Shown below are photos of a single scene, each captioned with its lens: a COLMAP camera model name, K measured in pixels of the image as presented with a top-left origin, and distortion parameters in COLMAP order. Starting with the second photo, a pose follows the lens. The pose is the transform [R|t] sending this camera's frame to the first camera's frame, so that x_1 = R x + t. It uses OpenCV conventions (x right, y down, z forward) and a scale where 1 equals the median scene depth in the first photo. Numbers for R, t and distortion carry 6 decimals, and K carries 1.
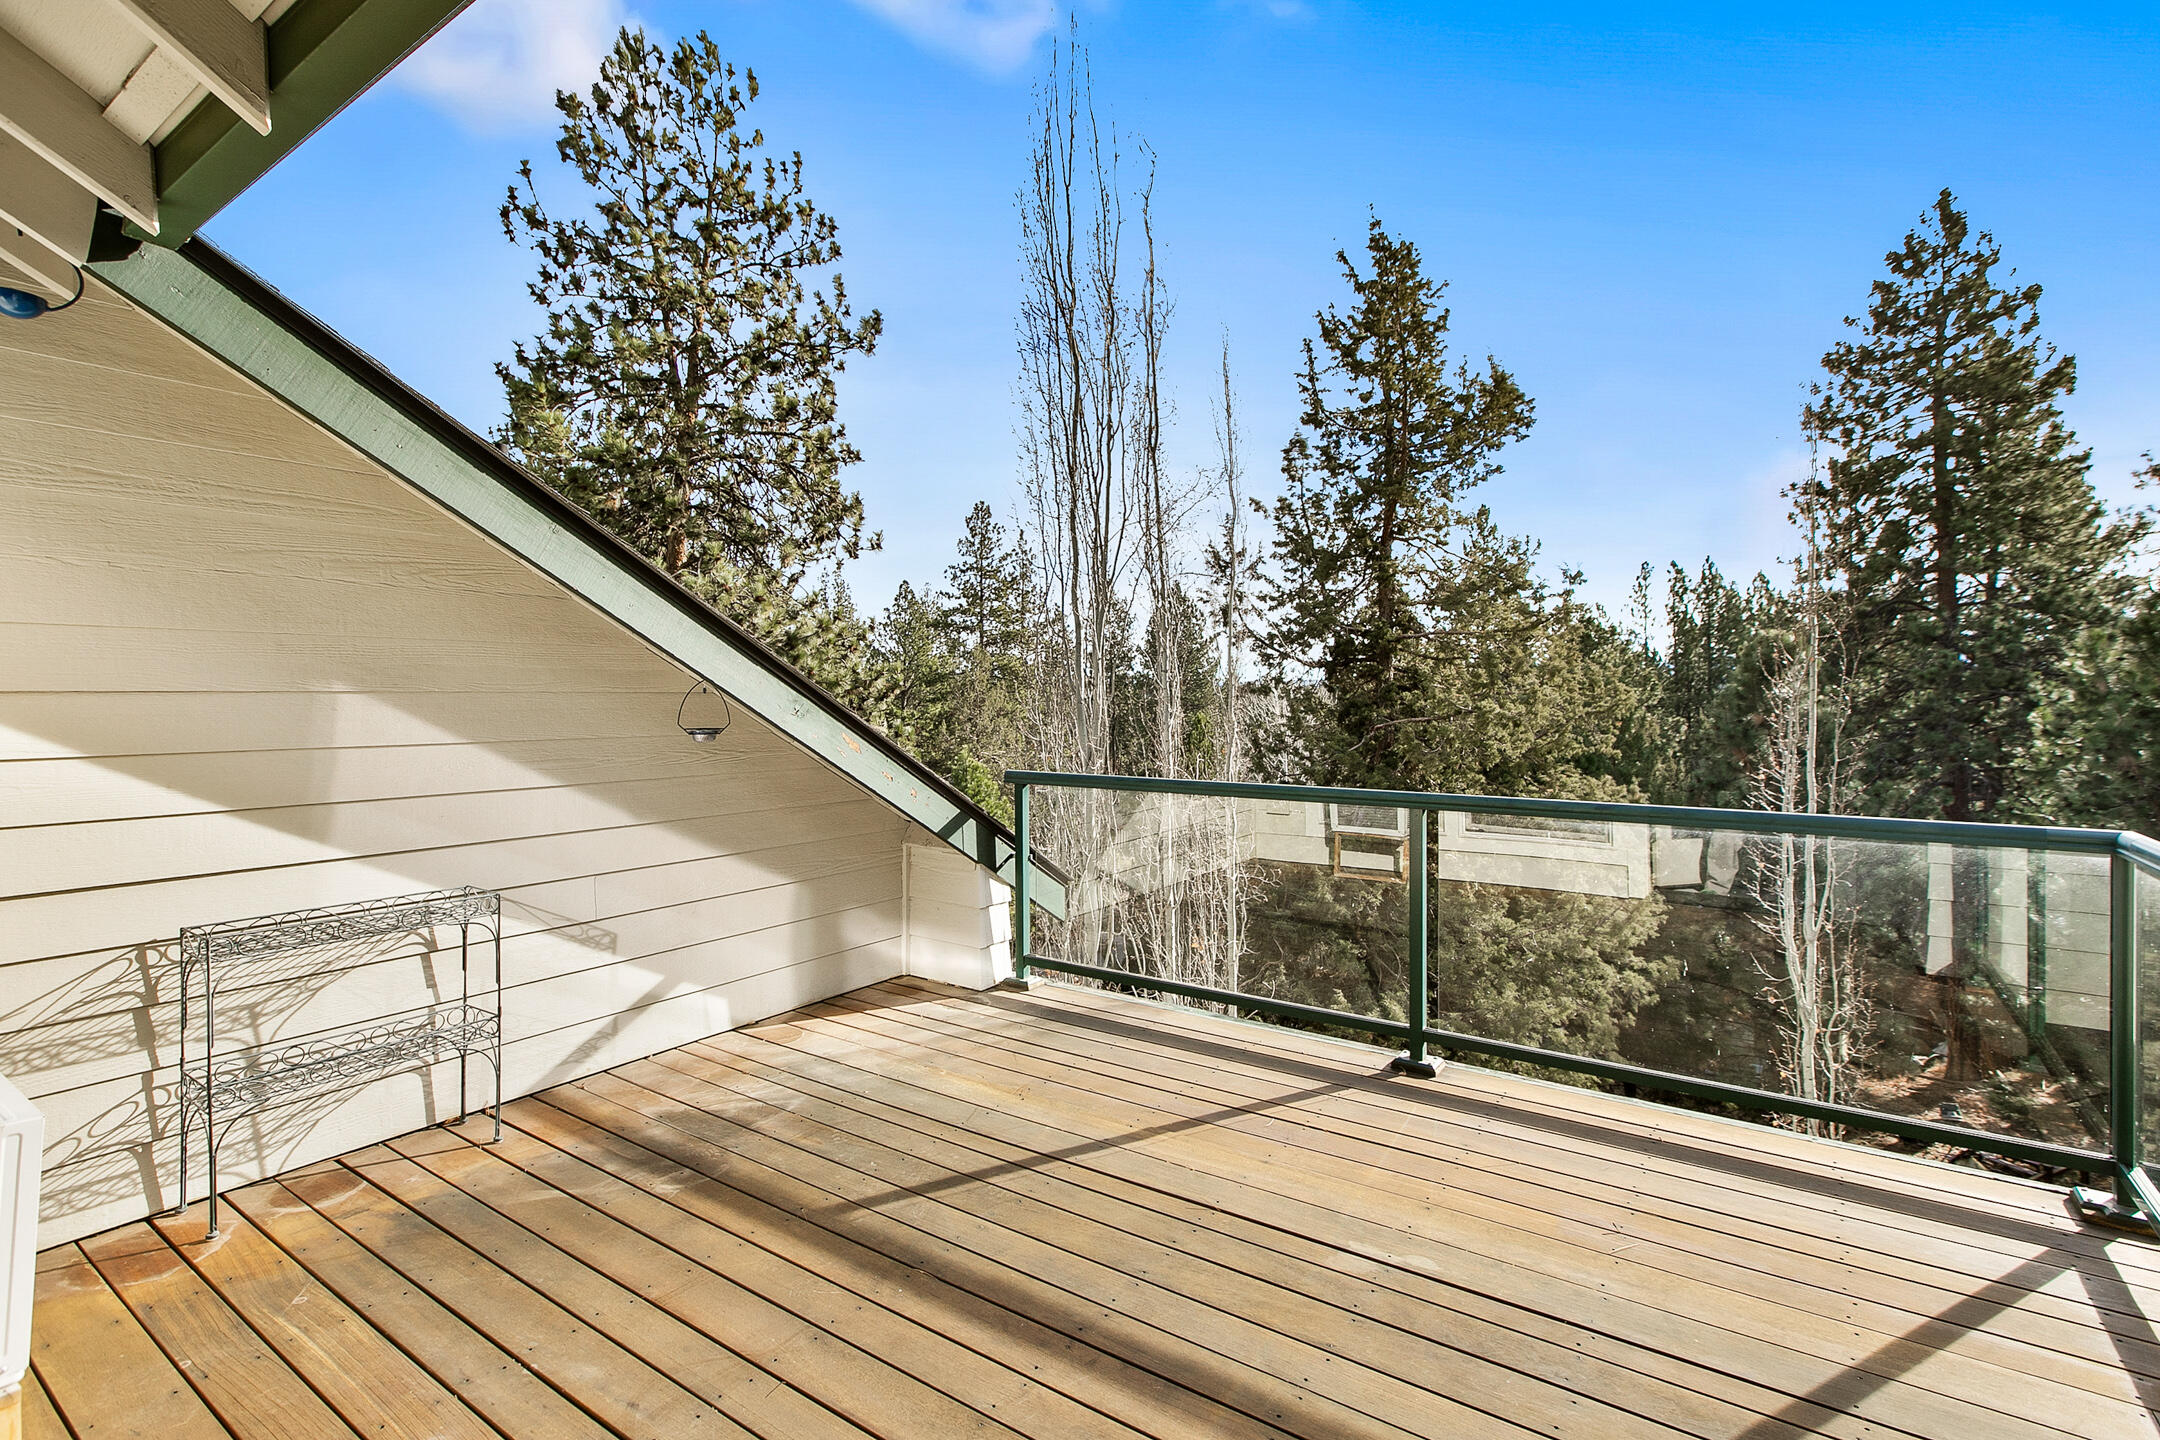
lens RADIAL K [[994.5, 0, 1074.7], [0, 994.5, 705.4], [0, 0, 1]] dist [0.013094, -0.001720]
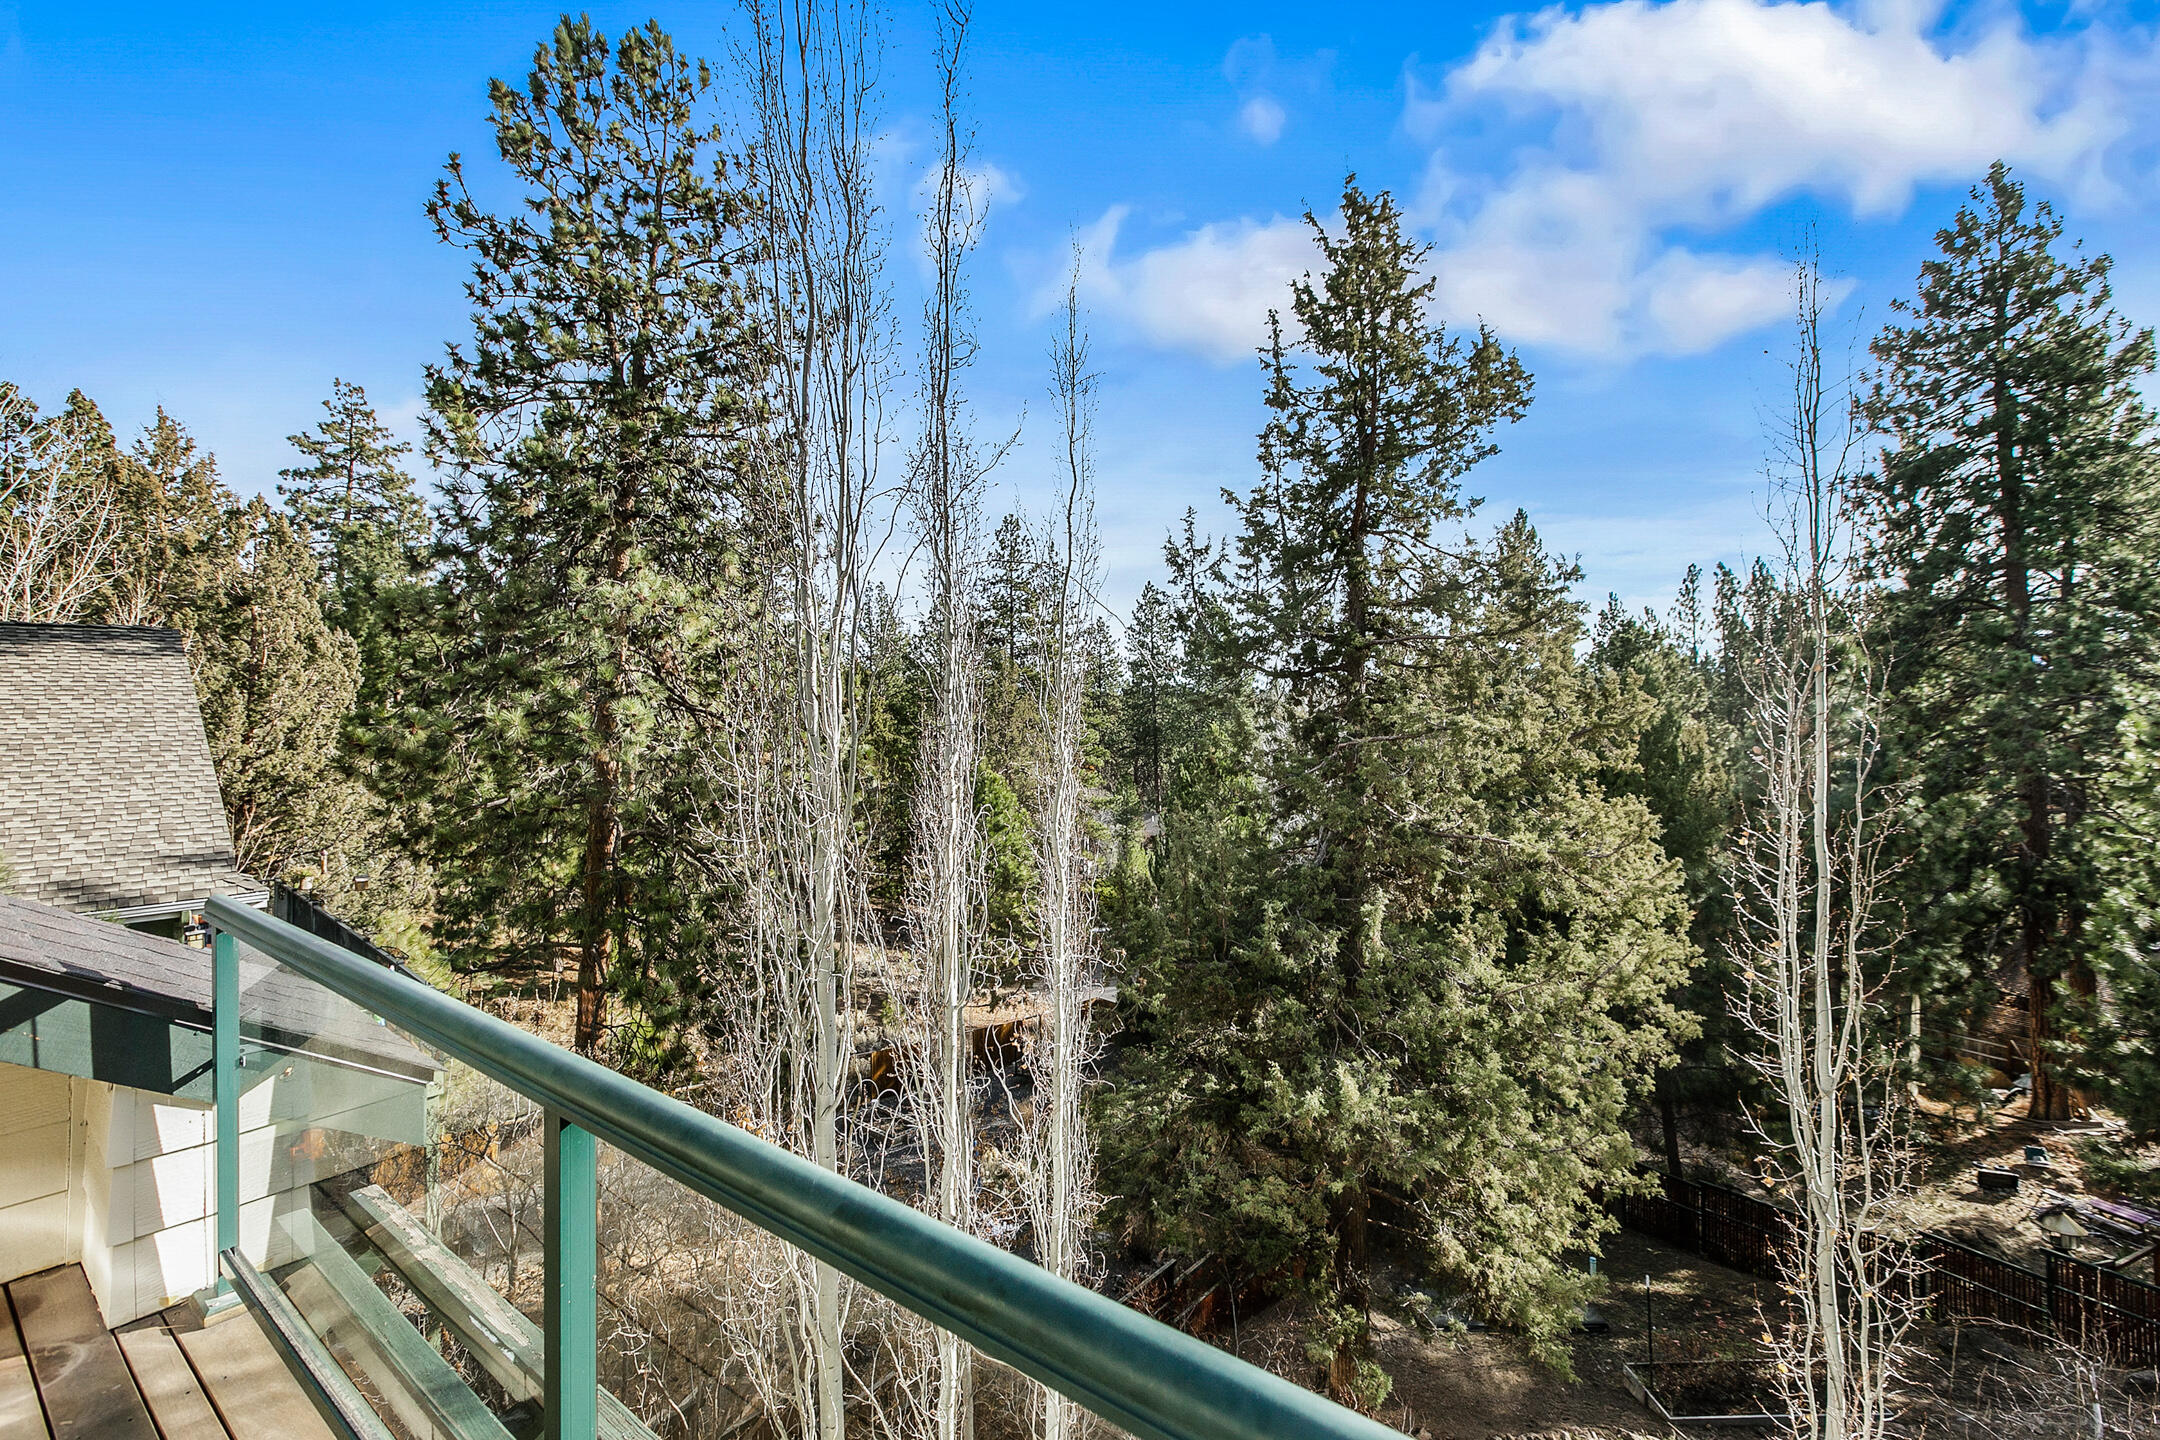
lens RADIAL K [[974.0, 0, 1082.7], [0, 974.0, 692.0], [0, 0, 1]] dist [0.007709, -0.001099]
pose [[0.998897, -0.008657, -0.046153, 0.084207], [0.007563, 0.999687, -0.023844, -0.004239], [0.046345, 0.023469, 0.998650, 0.099617]]
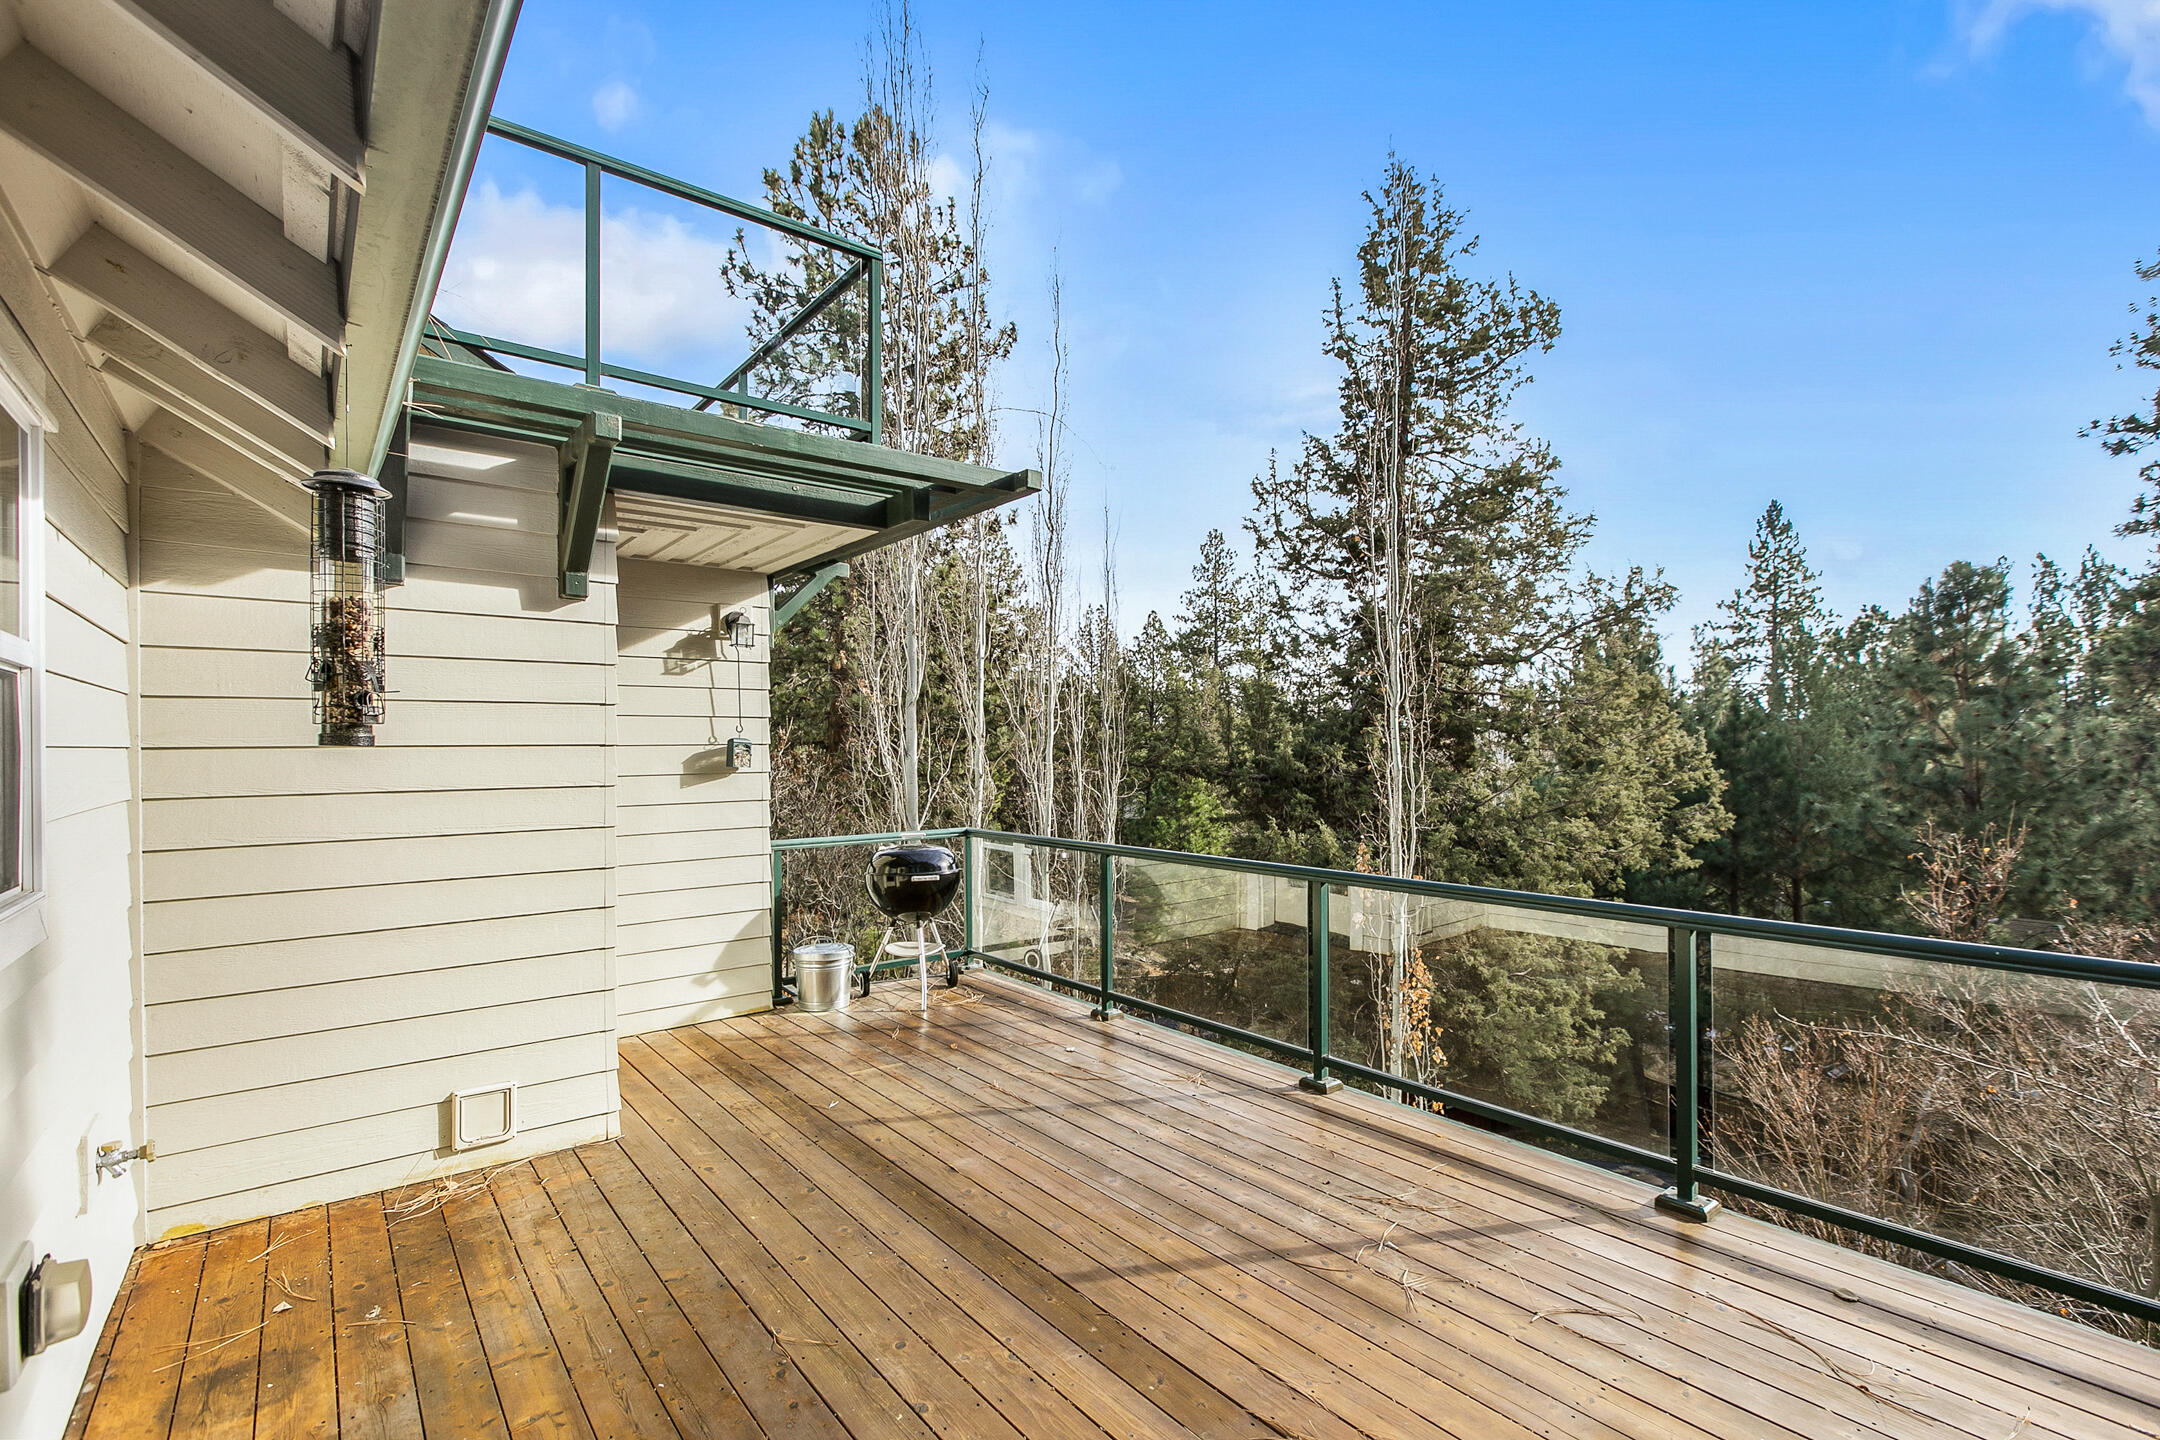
lens RADIAL K [[974.0, 0, 1089.9], [0, 974.0, 744.0], [0, 0, 1]] dist [0.007709, -0.001099]
pose [[0.962080, -0.000288, -0.272767, 0.218221], [-0.002874, 0.999933, -0.011190, 0.125899], [0.272752, 0.011550, 0.962015, -0.079064]]
